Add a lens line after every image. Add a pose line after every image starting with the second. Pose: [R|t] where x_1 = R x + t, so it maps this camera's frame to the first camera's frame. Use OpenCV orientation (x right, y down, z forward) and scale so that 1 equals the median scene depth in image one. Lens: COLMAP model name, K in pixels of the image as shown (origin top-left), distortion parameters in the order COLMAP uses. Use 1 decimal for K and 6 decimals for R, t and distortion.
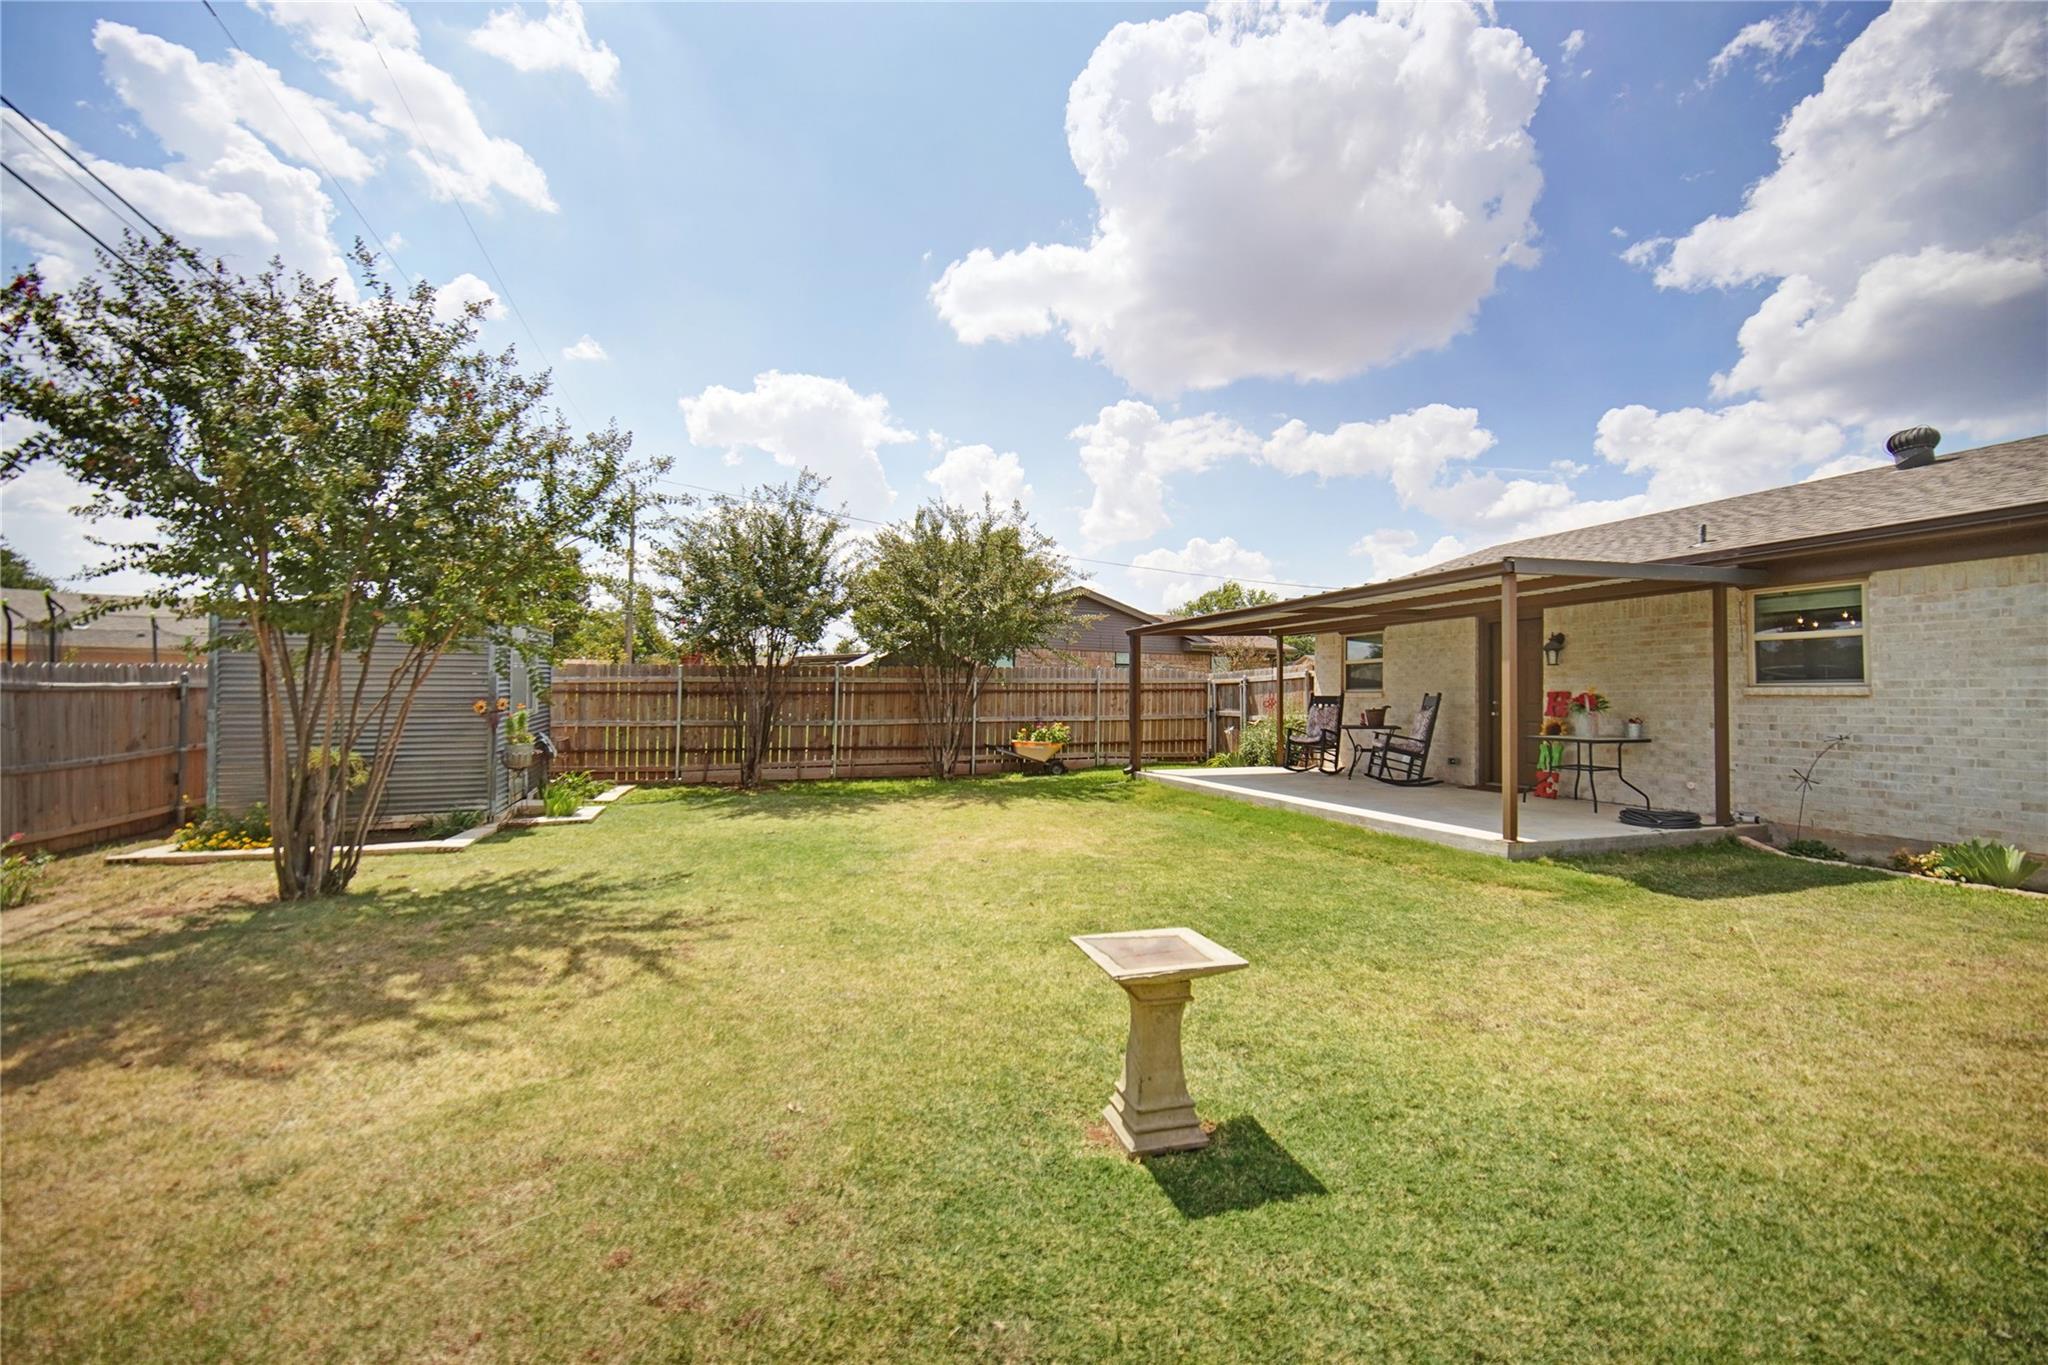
lens RADIAL K [[846.5, 0, 1044.0], [0, 846.5, 661.4], [0, 0, 1]] dist [0.022496, -0.012490]
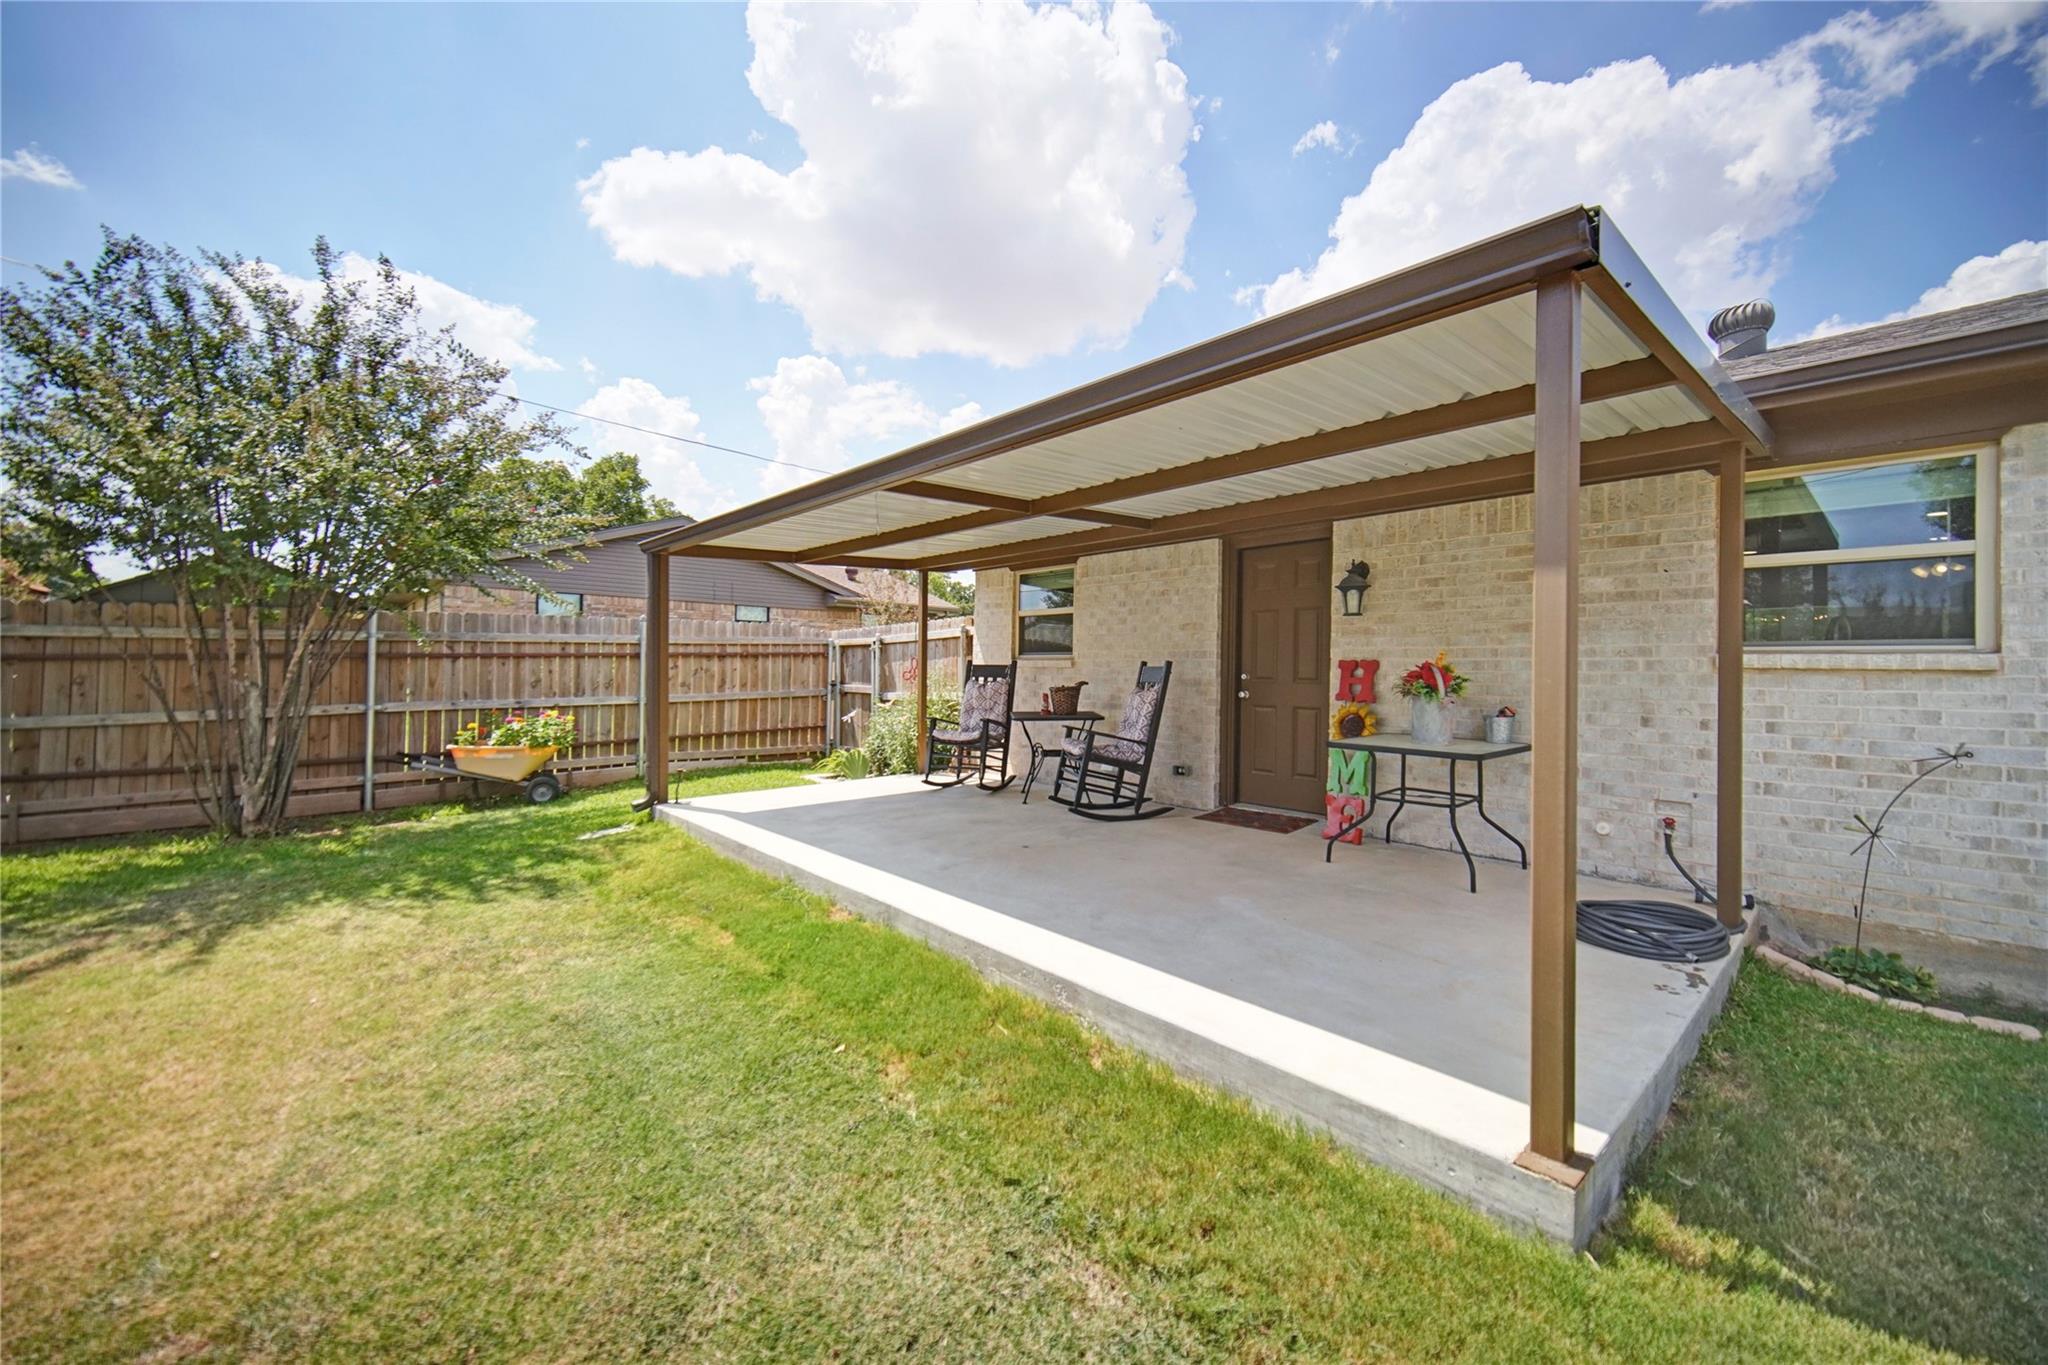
lens RADIAL K [[808.1, 0, 1019.8], [0, 808.1, 654.2], [0, 0, 1]] dist [-0.001111, -0.000205]
pose [[0.937183, 0.003238, 0.348823, 0.140239], [-0.015166, 0.999390, 0.031470, 0.013210], [-0.348508, -0.034783, 0.936660, 0.419924]]
